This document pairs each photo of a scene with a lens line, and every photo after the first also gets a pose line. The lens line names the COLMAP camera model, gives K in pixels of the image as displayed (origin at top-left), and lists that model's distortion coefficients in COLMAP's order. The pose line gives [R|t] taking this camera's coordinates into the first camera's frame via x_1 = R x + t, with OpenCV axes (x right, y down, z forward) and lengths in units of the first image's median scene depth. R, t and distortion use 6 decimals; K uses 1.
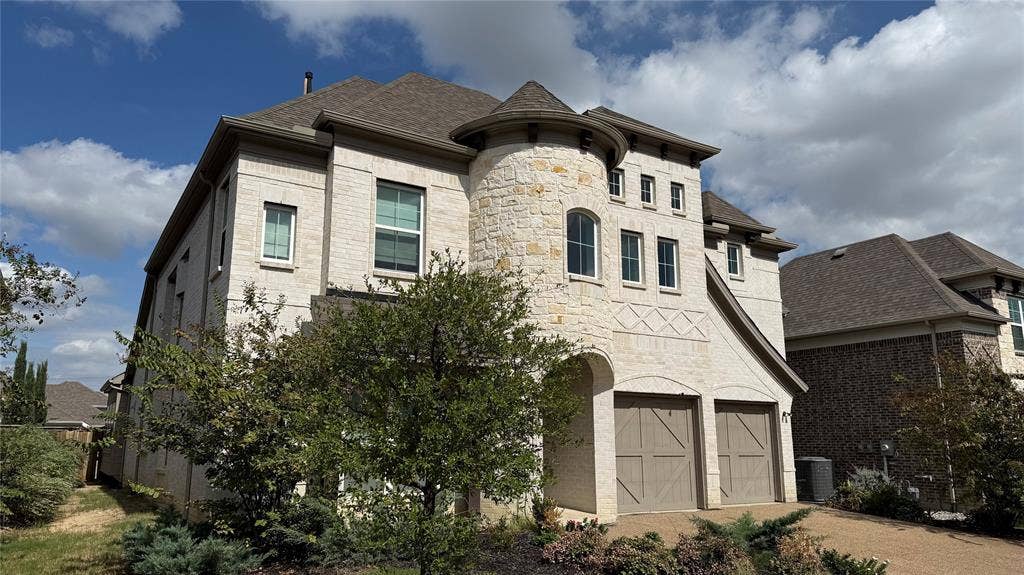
lens RADIAL K [[725.8, 0, 497.4], [0, 725.8, 282.8], [0, 0, 1]] dist [0.000919, -0.000415]
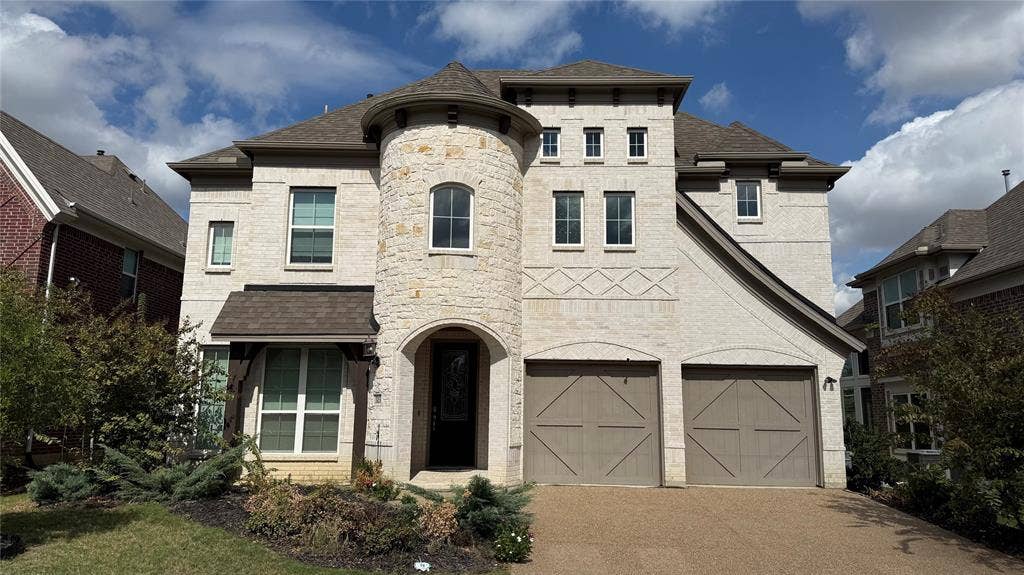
lens RADIAL K [[725.8, 0, 497.4], [0, 725.8, 282.8], [0, 0, 1]] dist [0.000919, -0.000415]
pose [[0.840540, -0.088143, -0.534530, 0.607184], [0.106501, 0.994306, 0.003512, 0.035401], [0.531178, -0.059880, 0.845142, 0.143816]]
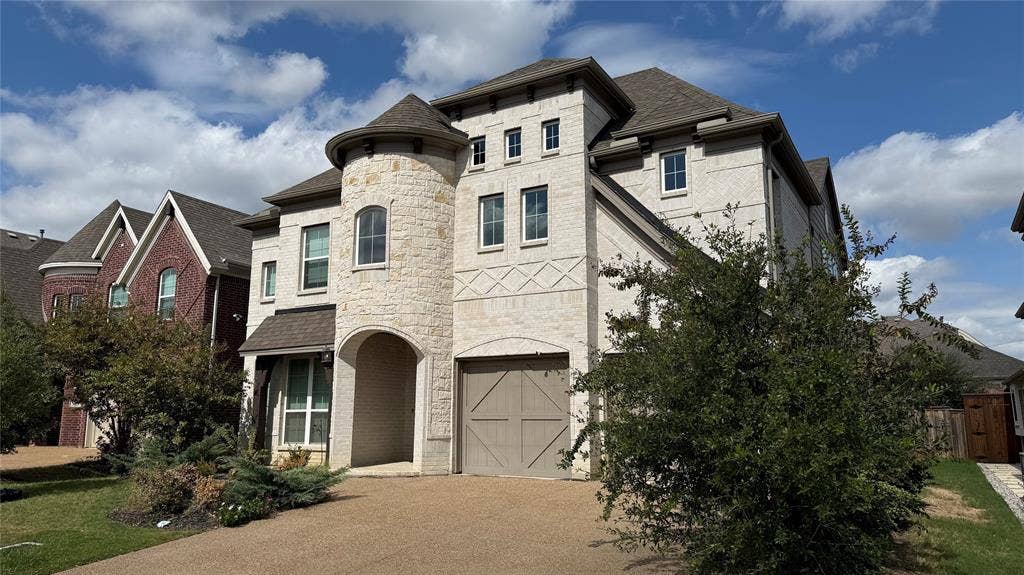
lens RADIAL K [[704.2, 0, 512.0], [0, 704.2, 287.5], [0, 0, 1]] dist [0.001130, -0.001207]
pose [[0.482313, -0.162004, -0.860889, 1.009924], [0.191446, 0.978488, -0.076877, 0.132845], [0.854823, -0.127735, 0.502952, 0.528938]]
